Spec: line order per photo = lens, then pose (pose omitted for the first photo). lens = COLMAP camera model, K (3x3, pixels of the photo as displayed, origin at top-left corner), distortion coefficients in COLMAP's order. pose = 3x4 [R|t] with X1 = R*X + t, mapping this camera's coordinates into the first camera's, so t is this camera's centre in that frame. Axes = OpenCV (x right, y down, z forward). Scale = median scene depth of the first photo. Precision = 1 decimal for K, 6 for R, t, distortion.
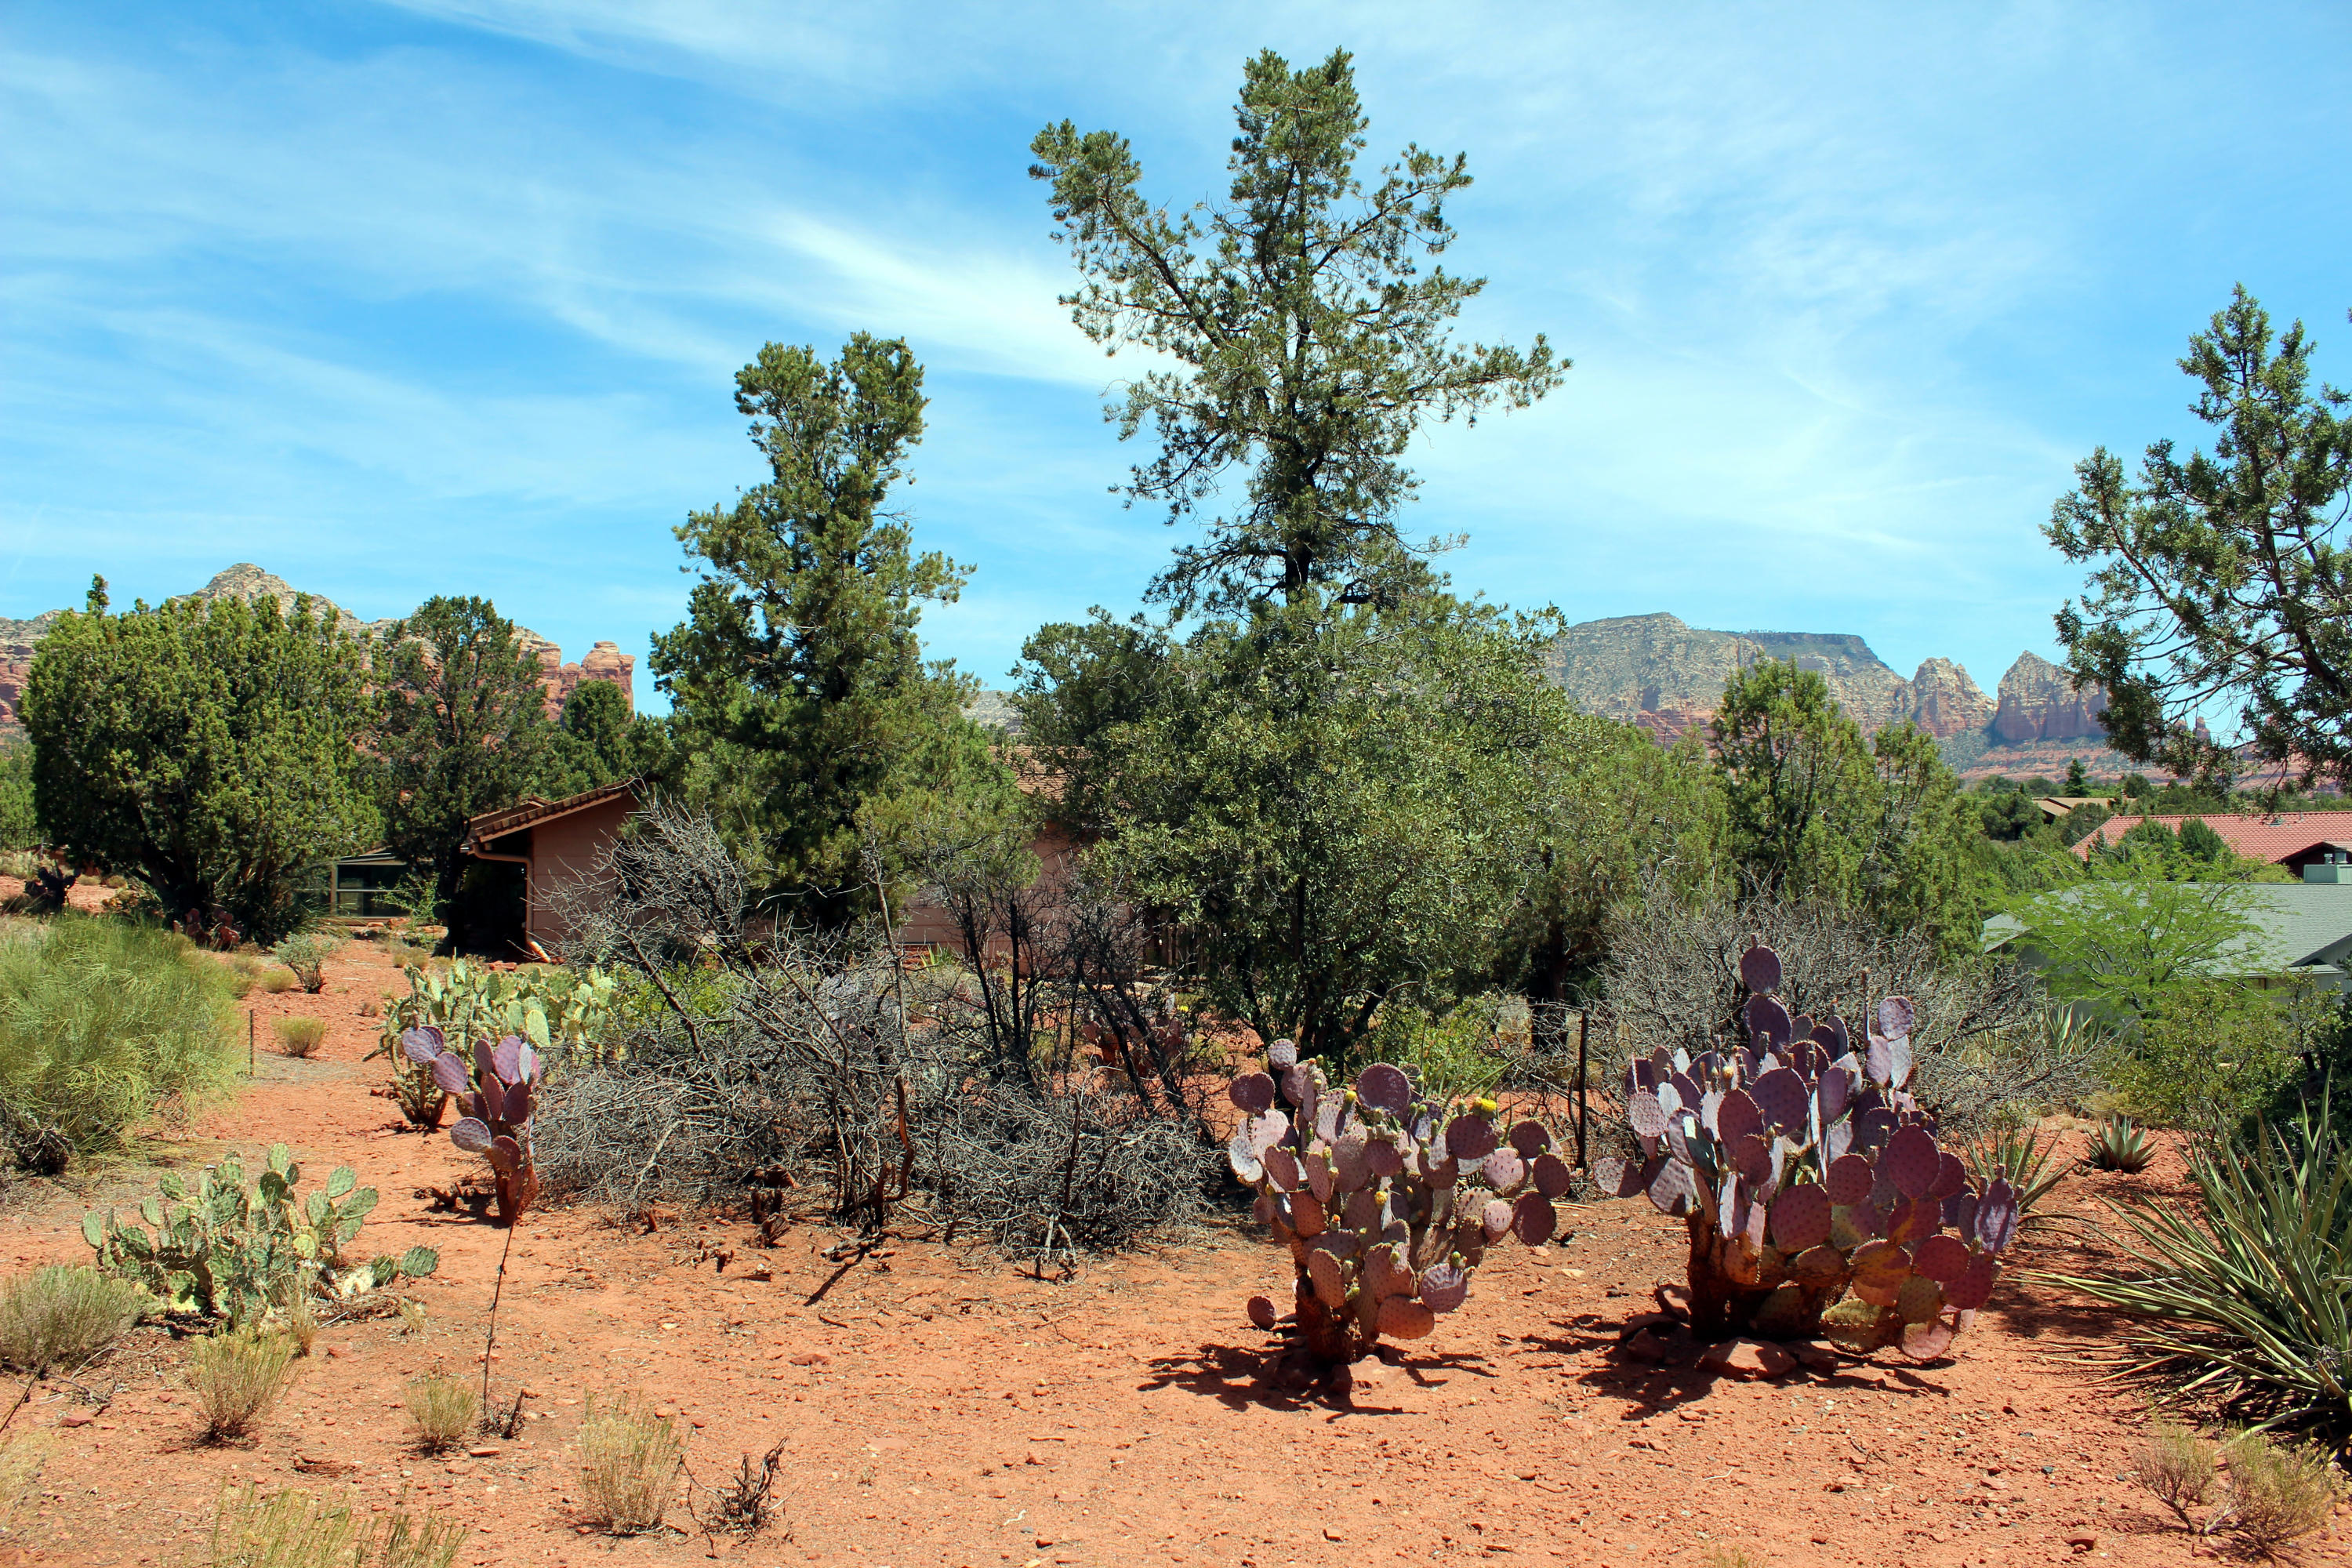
lens RADIAL K [[1942.9, 0, 1155.1], [0, 1942.9, 794.2], [0, 0, 1]] dist [-0.163973, 0.146336]
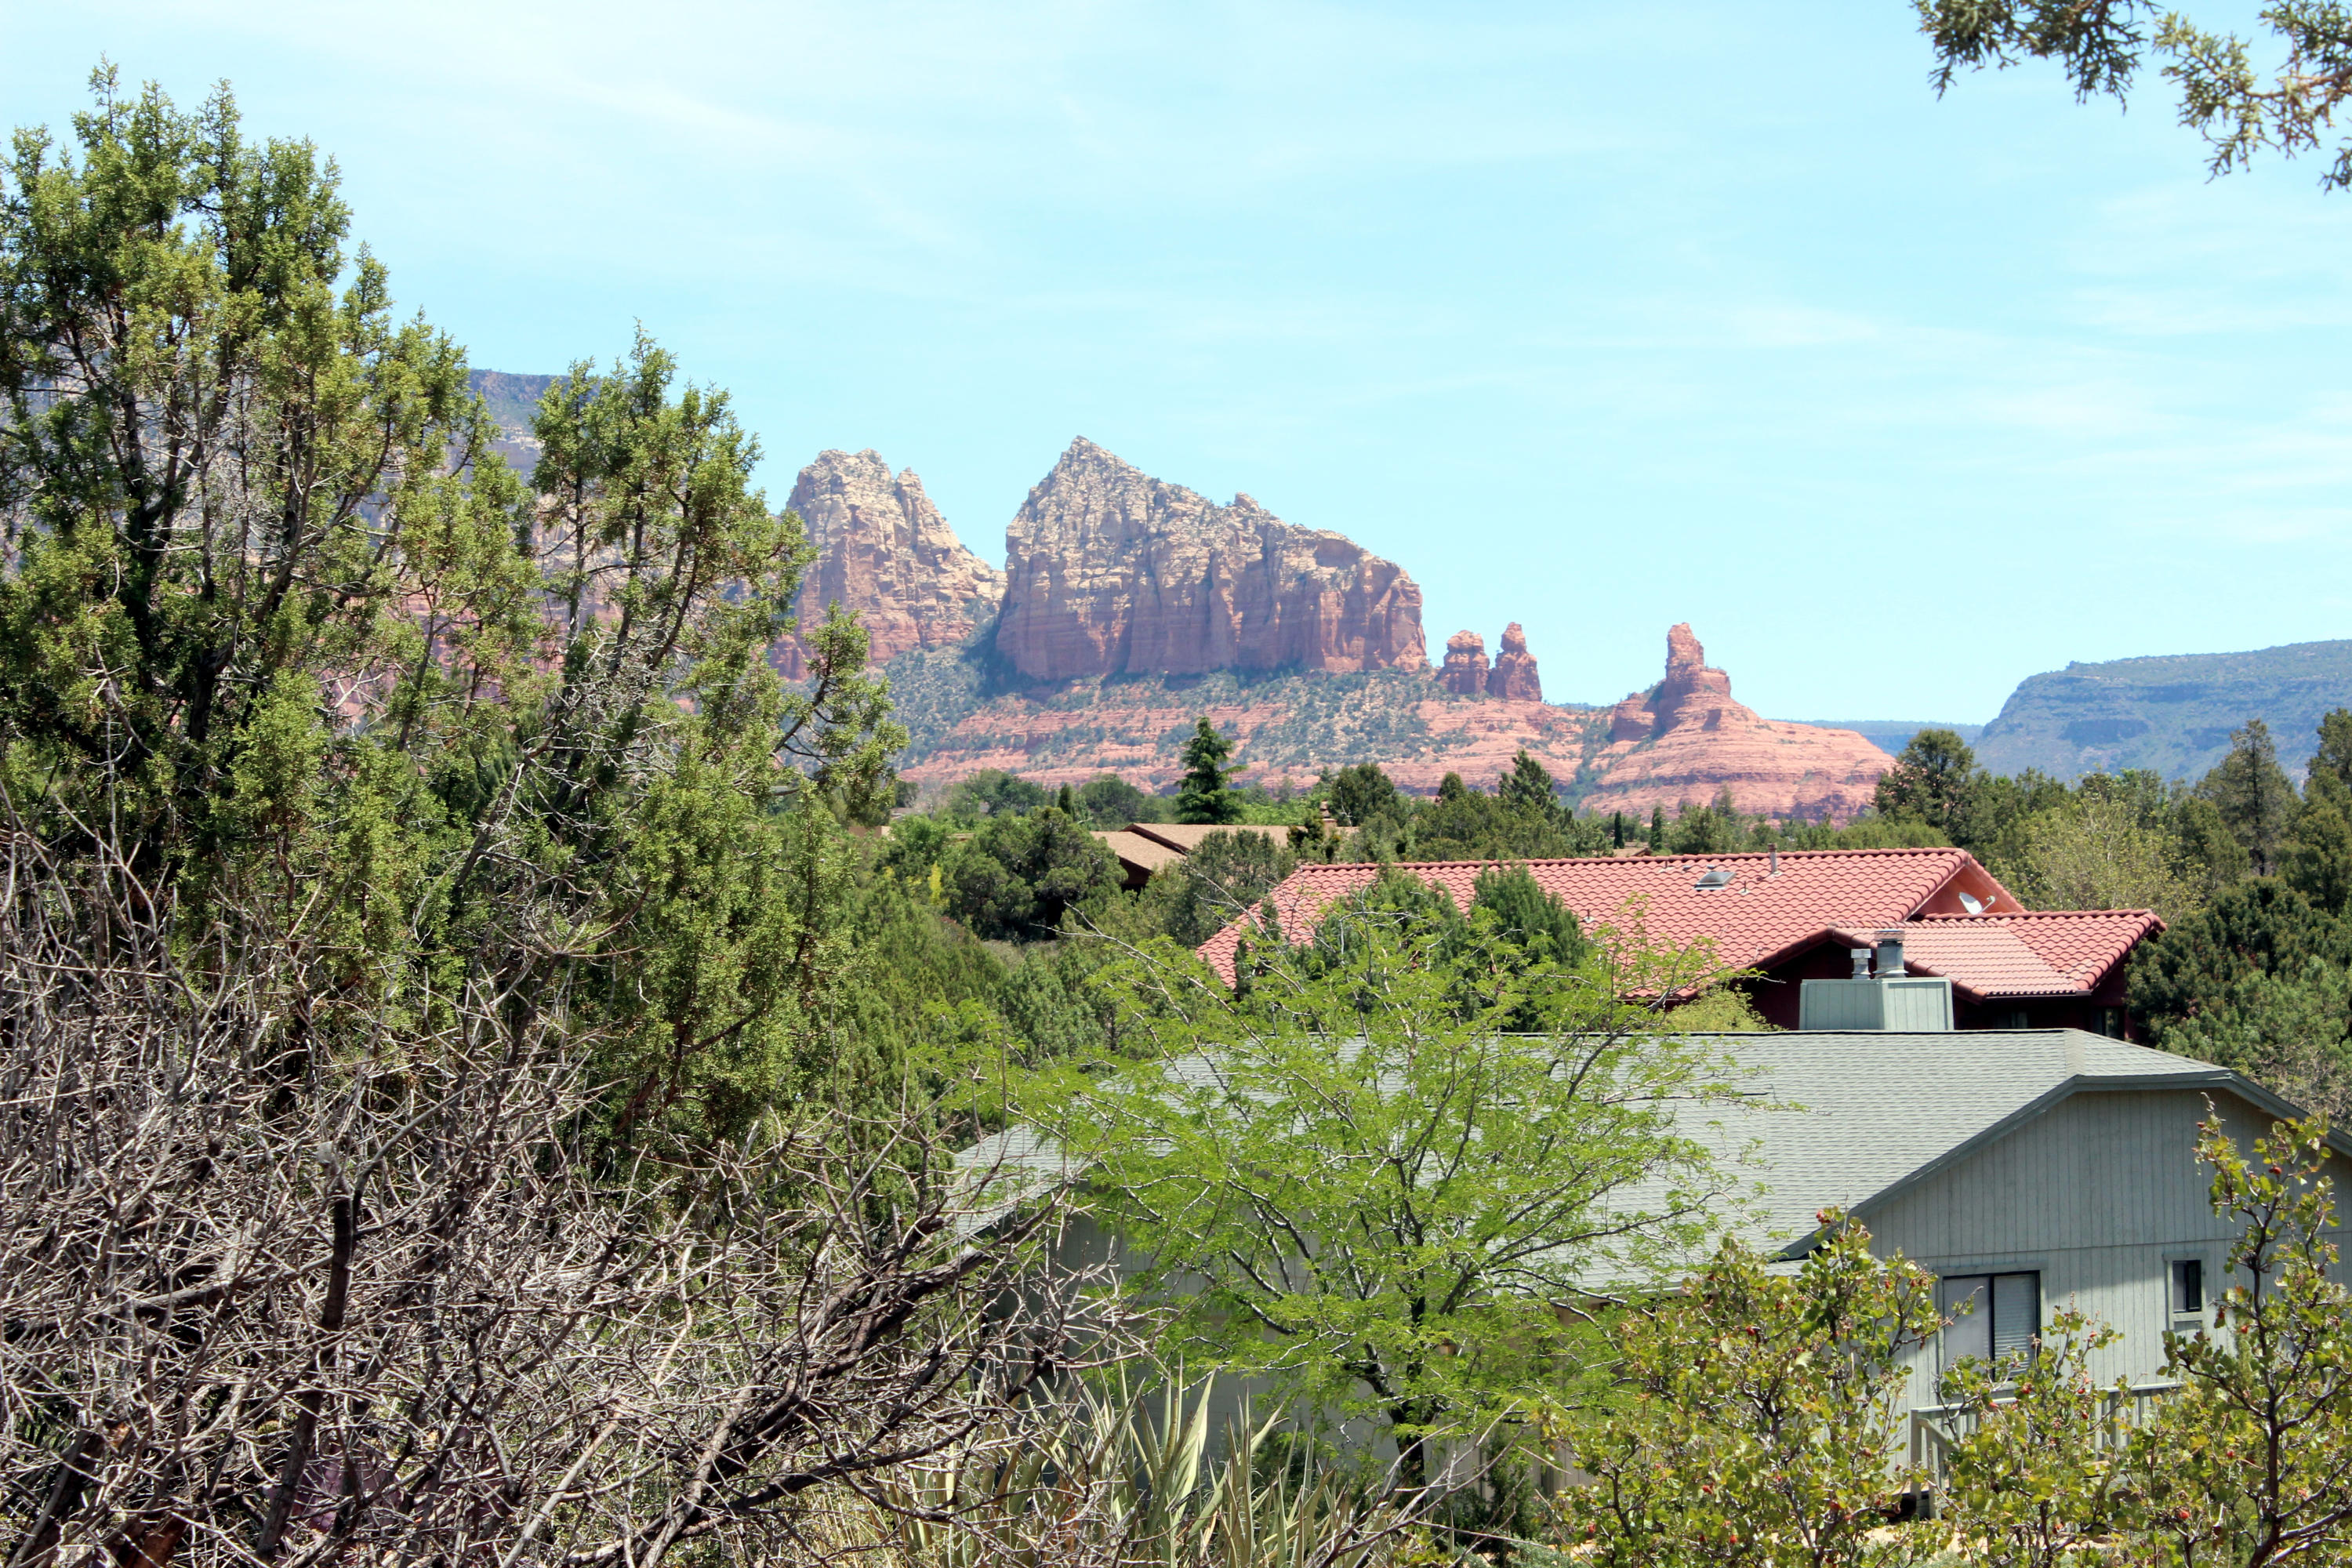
lens RADIAL K [[5360.1, 0, 1173.1], [0, 5360.1, 854.2], [0, 0, 1]] dist [0.067101, 0.458748]
pose [[0.900618, 0.003218, 0.434600, 0.236551], [-0.003224, 0.999995, -0.000724, 0.062423], [-0.434600, -0.000749, 0.900623, 0.496755]]
